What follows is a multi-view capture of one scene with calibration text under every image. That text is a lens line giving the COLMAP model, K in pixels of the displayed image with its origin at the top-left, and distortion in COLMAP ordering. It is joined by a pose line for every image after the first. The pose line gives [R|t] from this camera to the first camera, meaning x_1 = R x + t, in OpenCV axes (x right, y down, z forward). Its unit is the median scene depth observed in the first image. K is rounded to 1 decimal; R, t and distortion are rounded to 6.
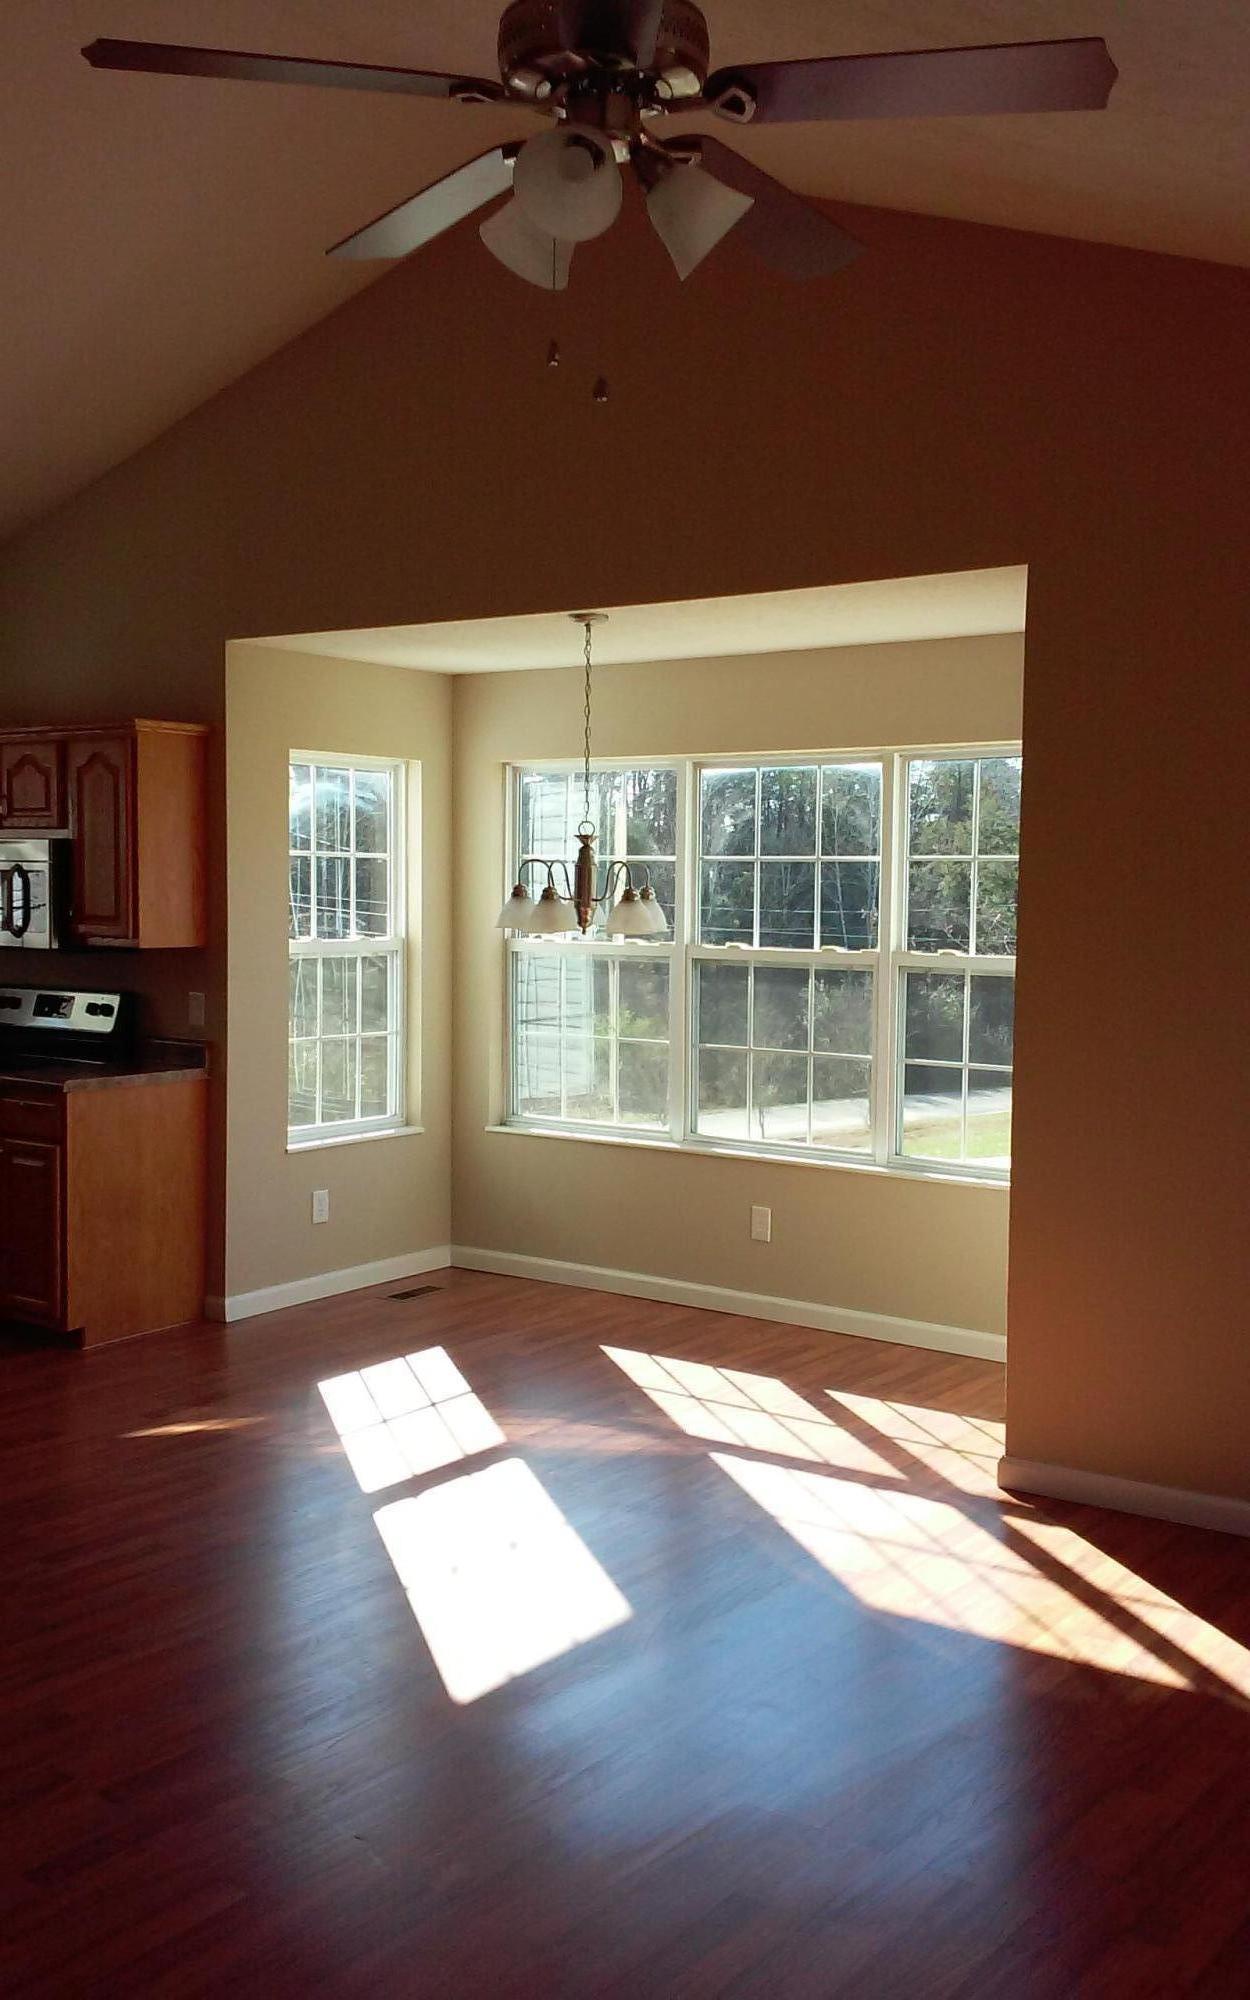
lens RADIAL K [[1950.1, 0, 625.0], [0, 1950.1, 1000.0], [0, 0, 1]] dist [0.158934, -0.395681]
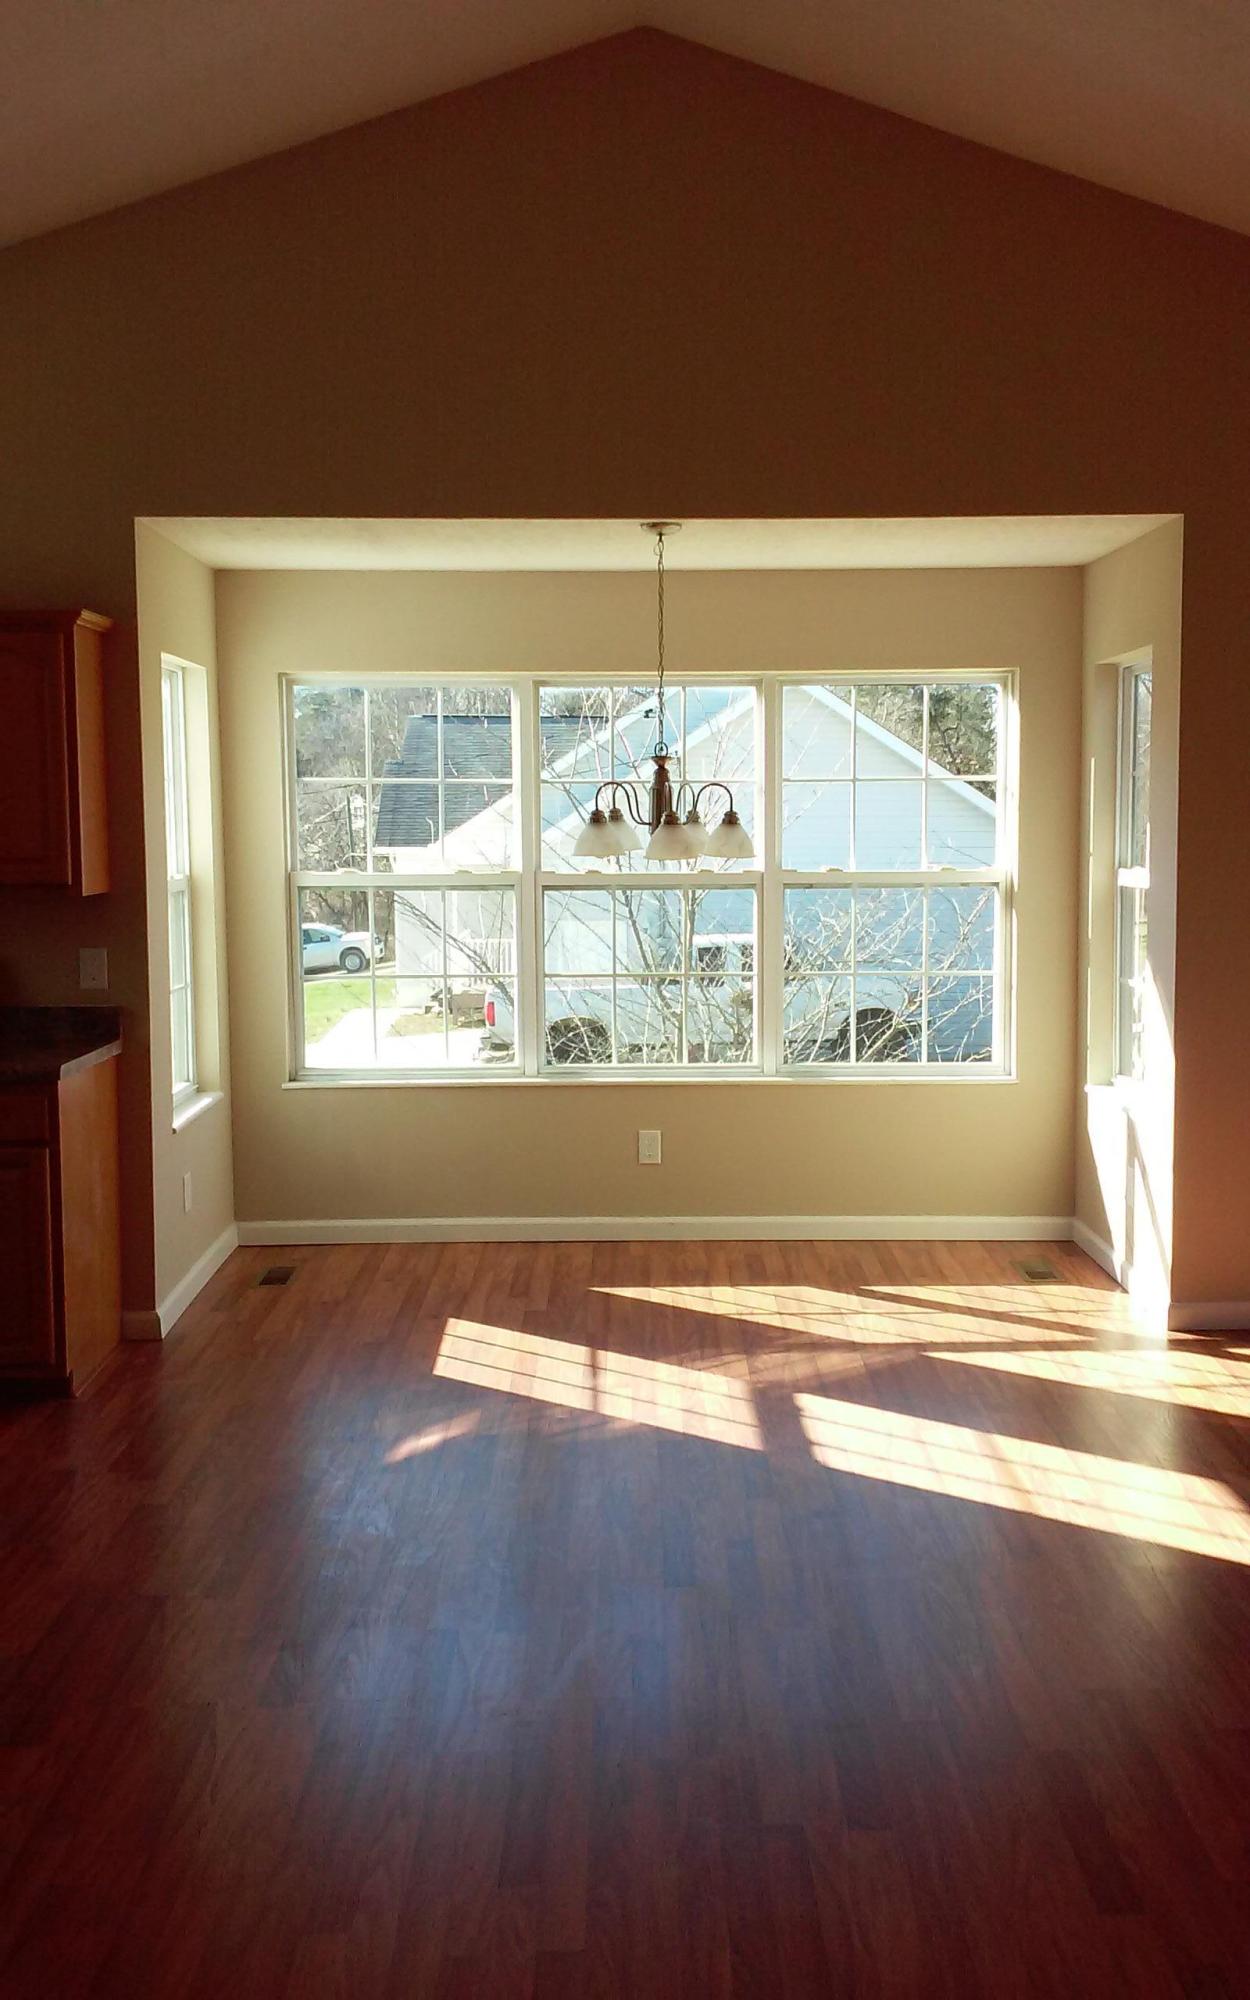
lens RADIAL K [[2003.5, 0, 560.8], [0, 2003.5, 1006.2], [0, 0, 1]] dist [0.186858, -0.419941]
pose [[0.780541, -0.074960, 0.620594, -0.627590], [0.050527, 0.997101, 0.056887, -0.019174], [-0.623060, -0.013046, 0.782066, 0.236250]]
